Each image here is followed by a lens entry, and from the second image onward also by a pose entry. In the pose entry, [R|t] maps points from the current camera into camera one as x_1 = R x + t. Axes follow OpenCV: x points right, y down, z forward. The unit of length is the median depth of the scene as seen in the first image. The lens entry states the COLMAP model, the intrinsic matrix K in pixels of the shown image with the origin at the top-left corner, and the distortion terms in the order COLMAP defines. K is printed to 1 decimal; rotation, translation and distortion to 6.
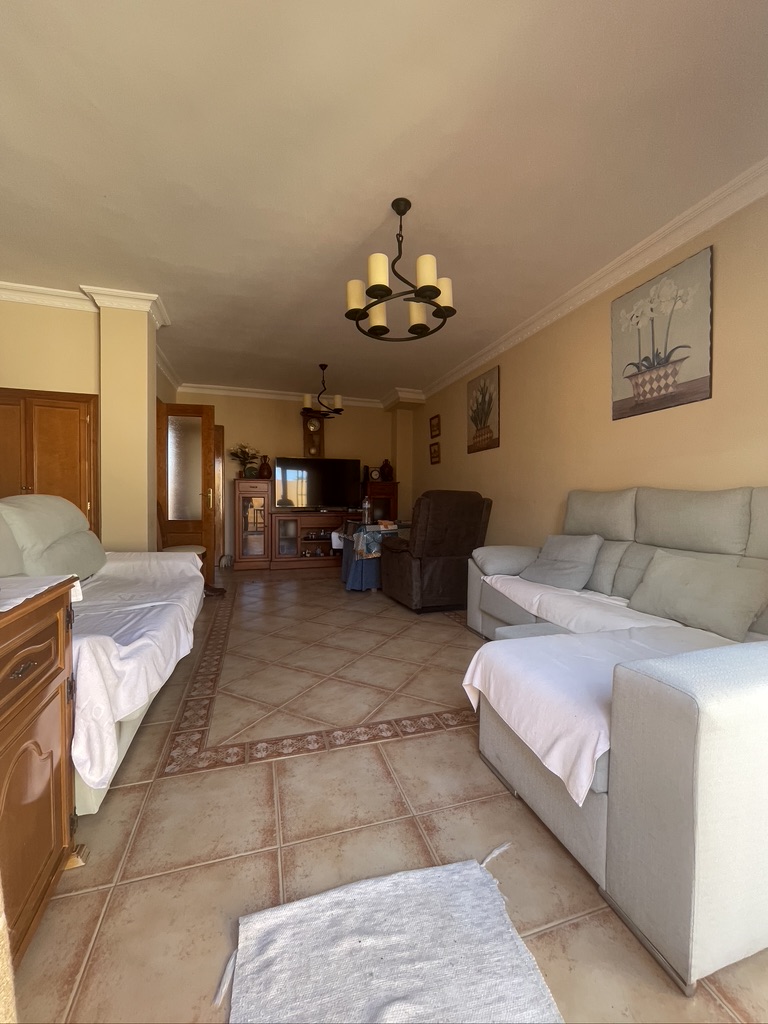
lens RADIAL K [[413.1, 0, 385.8], [0, 413.1, 510.2], [0, 0, 1]] dist [-0.003213, 0.000674]
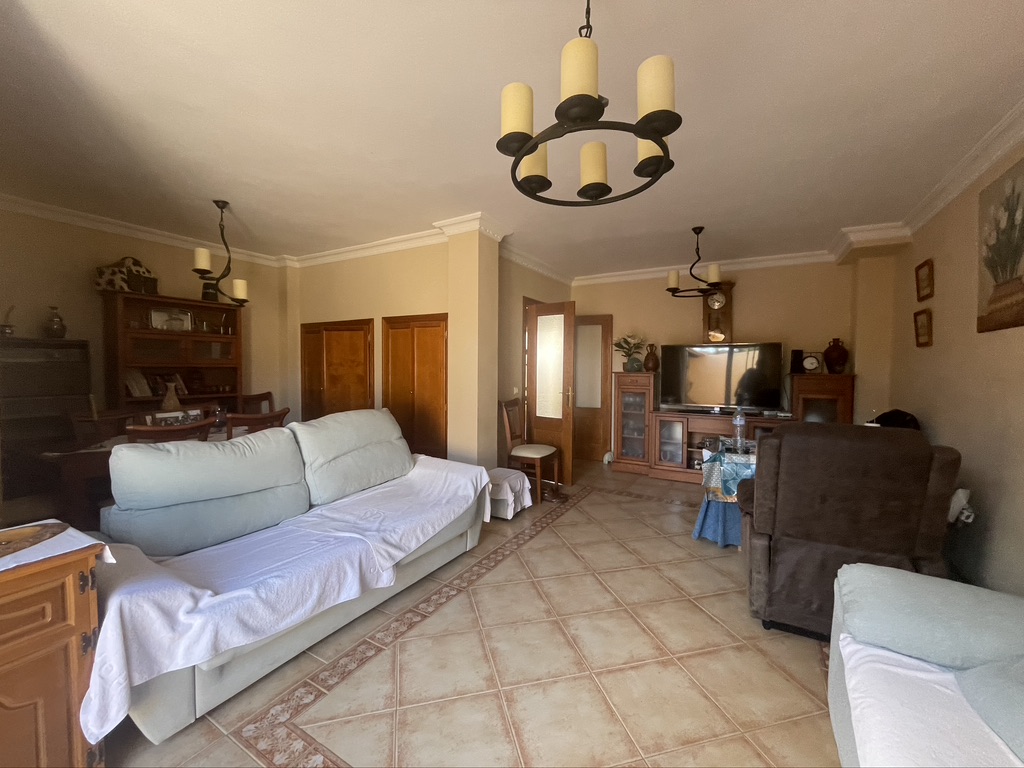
lens RADIAL K [[413.1, 0, 509.1], [0, 413.1, 380.8], [0, 0, 1]] dist [-0.003213, 0.000674]
pose [[0.672489, 0.022010, -0.739780, 0.285414], [-0.020006, 0.999733, 0.011558, -0.110294], [0.739837, 0.007028, 0.672749, 0.361180]]
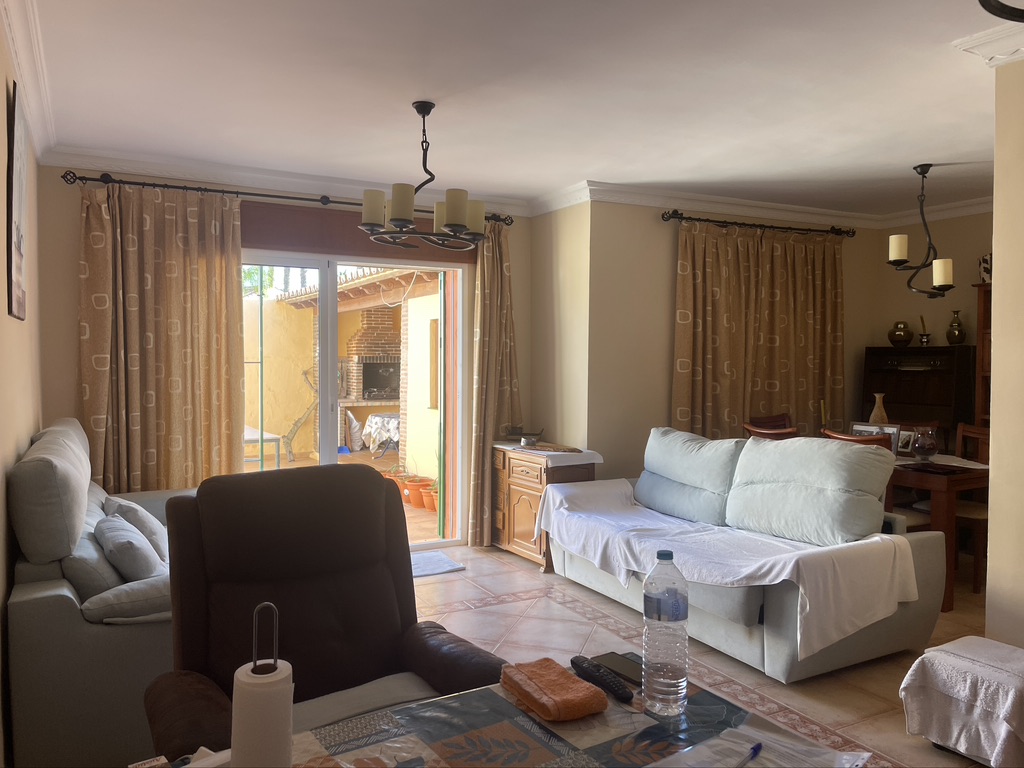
lens RADIAL K [[776.1, 0, 511.6], [0, 776.1, 379.8], [0, 0, 1]] dist [0.003989, 0.000284]
pose [[-0.981132, -0.006268, -0.193239, 0.116274], [-0.016035, 0.998669, 0.049025, -0.175115], [0.192675, 0.051199, -0.979926, 1.844857]]
